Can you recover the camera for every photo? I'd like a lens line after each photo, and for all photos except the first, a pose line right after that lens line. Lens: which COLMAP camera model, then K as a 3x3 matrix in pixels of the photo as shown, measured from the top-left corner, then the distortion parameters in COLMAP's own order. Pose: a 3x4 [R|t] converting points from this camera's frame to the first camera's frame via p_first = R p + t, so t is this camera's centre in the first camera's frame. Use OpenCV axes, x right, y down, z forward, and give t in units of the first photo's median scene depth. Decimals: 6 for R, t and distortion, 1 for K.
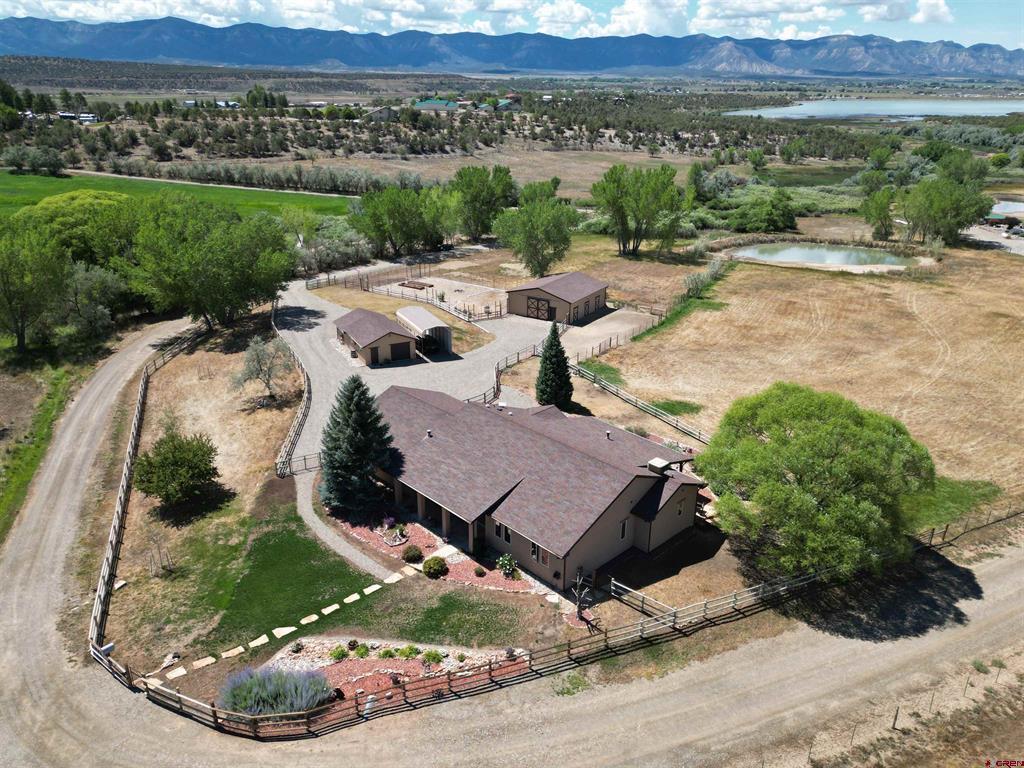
lens RADIAL K [[744.5, 0, 517.8], [0, 744.5, 384.7], [0, 0, 1]] dist [0.082057, -0.076651]
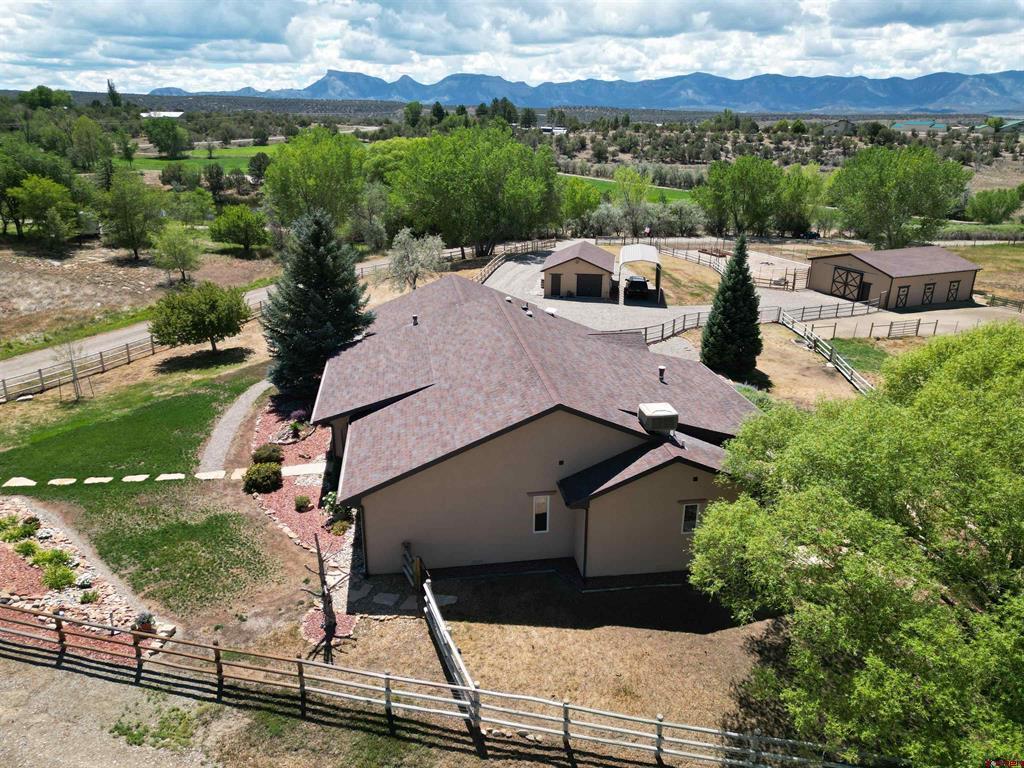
lens RADIAL K [[720.6, 0, 516.4], [0, 720.6, 380.3], [0, 0, 1]] dist [0.062748, -0.056176]
pose [[0.814097, 0.192112, -0.548032, 0.108548], [-0.219151, 0.975553, 0.016431, 0.029007], [0.537791, 0.106725, 0.836296, 0.163544]]
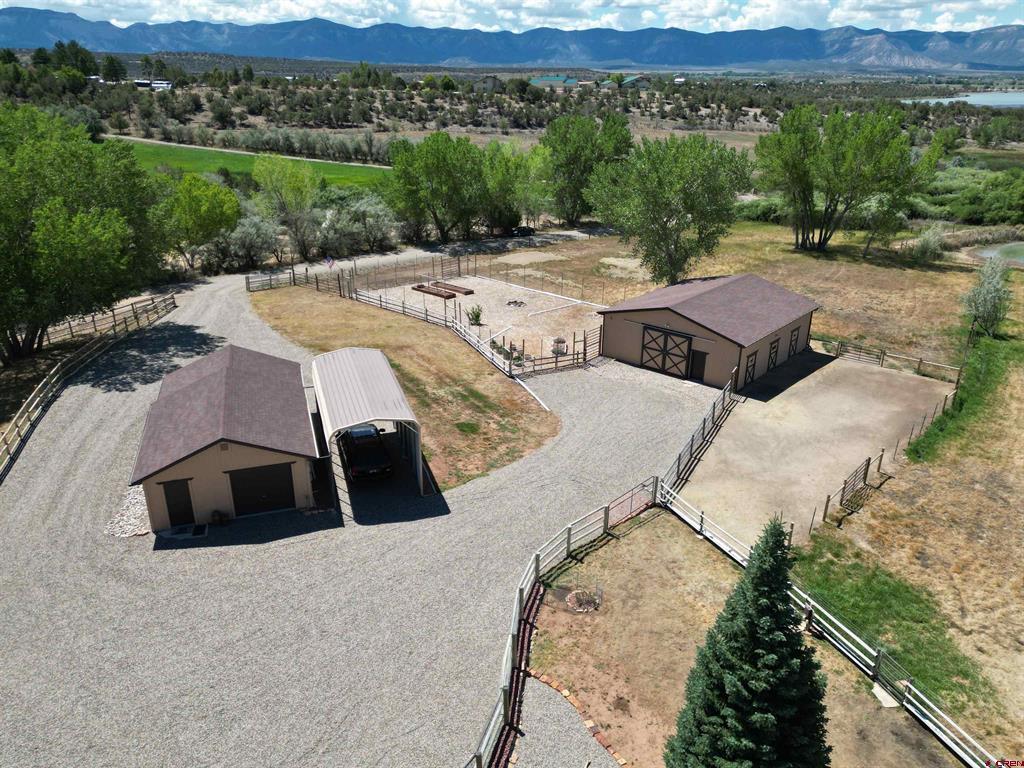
lens RADIAL K [[744.5, 0, 517.8], [0, 744.5, 384.7], [0, 0, 1]] dist [0.082057, -0.076651]
pose [[0.987601, 0.057226, -0.146185, 0.003615], [-0.056912, 0.998359, 0.006329, -0.050682], [0.146308, 0.002070, 0.989237, 0.334077]]
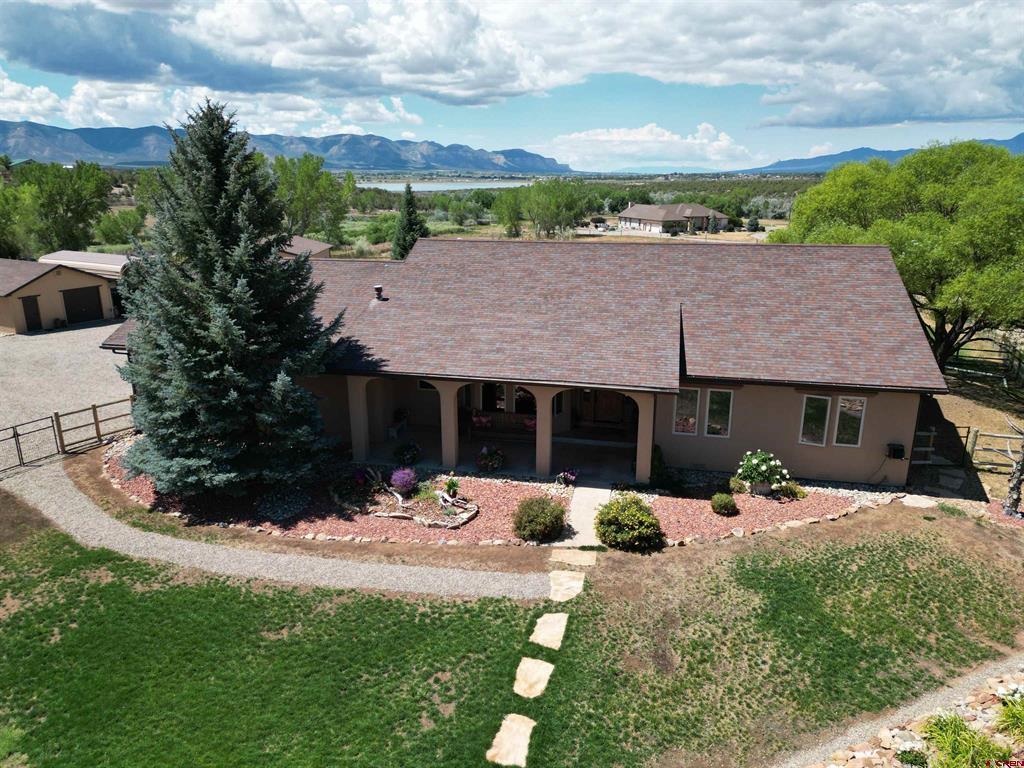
lens RADIAL K [[720.6, 0, 516.4], [0, 720.6, 380.3], [0, 0, 1]] dist [0.062748, -0.056176]
pose [[0.831392, -0.161909, 0.531576, -0.093067], [0.217172, 0.975202, -0.042630, 0.049201], [-0.511492, 0.150886, 0.845937, 0.199722]]
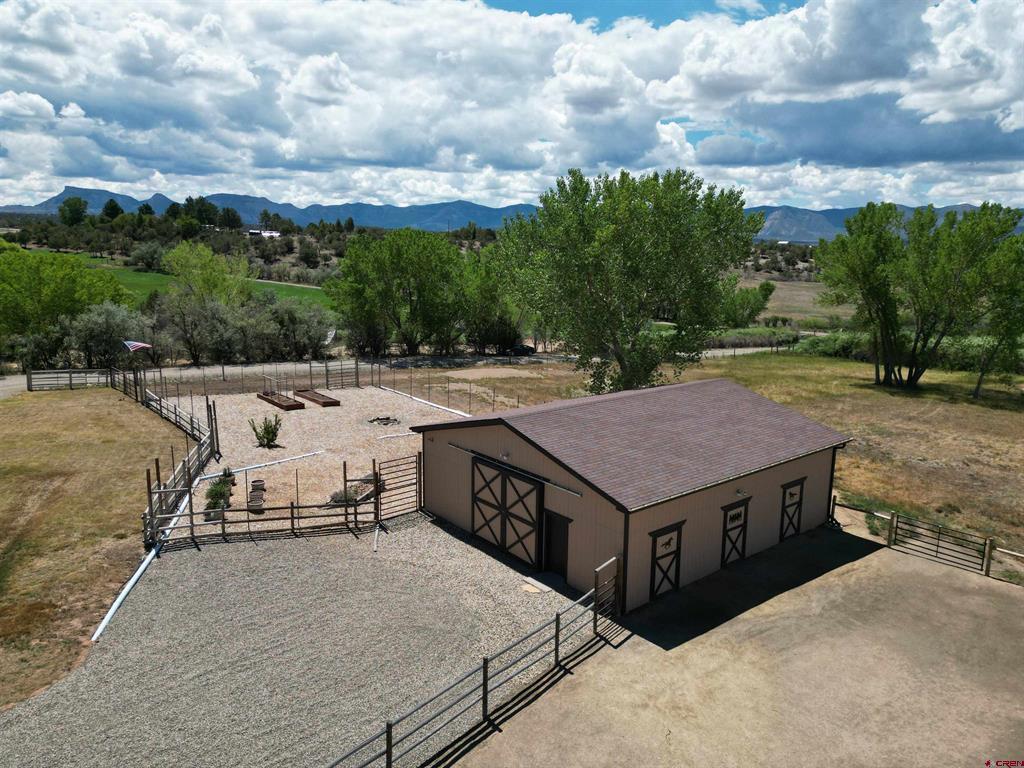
lens RADIAL K [[720.6, 0, 516.4], [0, 720.6, 380.3], [0, 0, 1]] dist [0.062748, -0.056176]
pose [[0.949496, 0.060452, -0.307901, 0.061532], [-0.122100, 0.975108, -0.185082, -0.064227], [0.289048, 0.213329, 0.933243, 0.500823]]
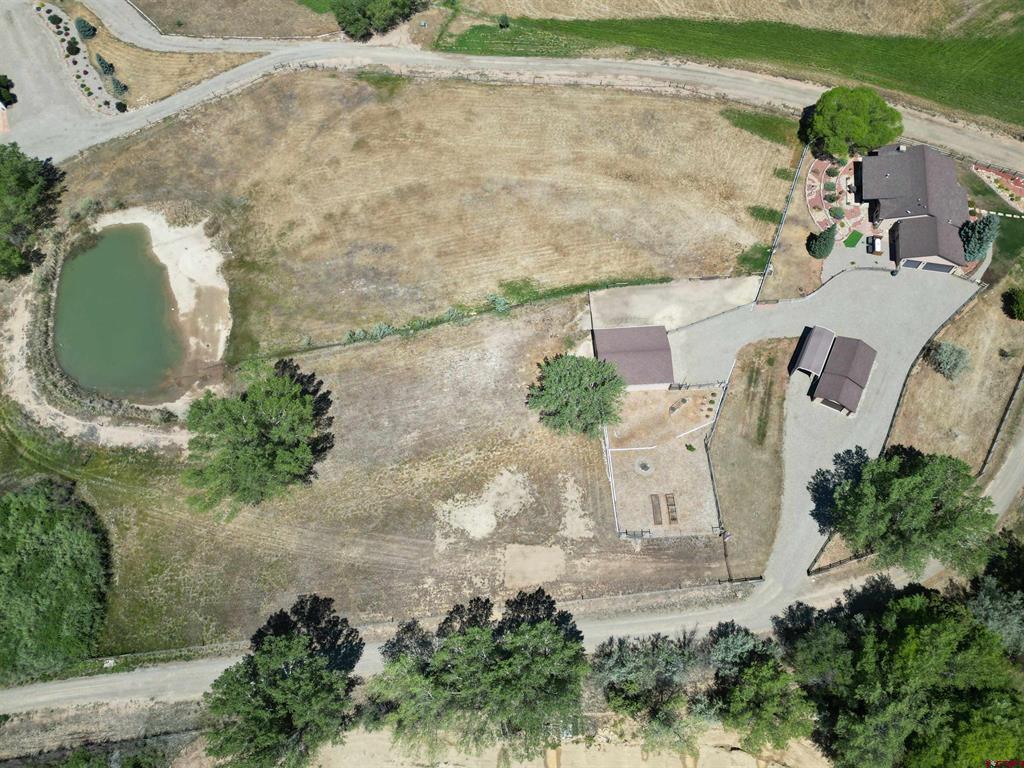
lens RADIAL K [[720.6, 0, 516.4], [0, 720.6, 380.3], [0, 0, 1]] dist [0.062748, -0.056176]
pose [[-0.573728, -0.740675, 0.349623, -0.168009], [0.310446, 0.198360, 0.929665, -0.790232], [-0.757931, 0.641914, 0.116135, 0.684584]]
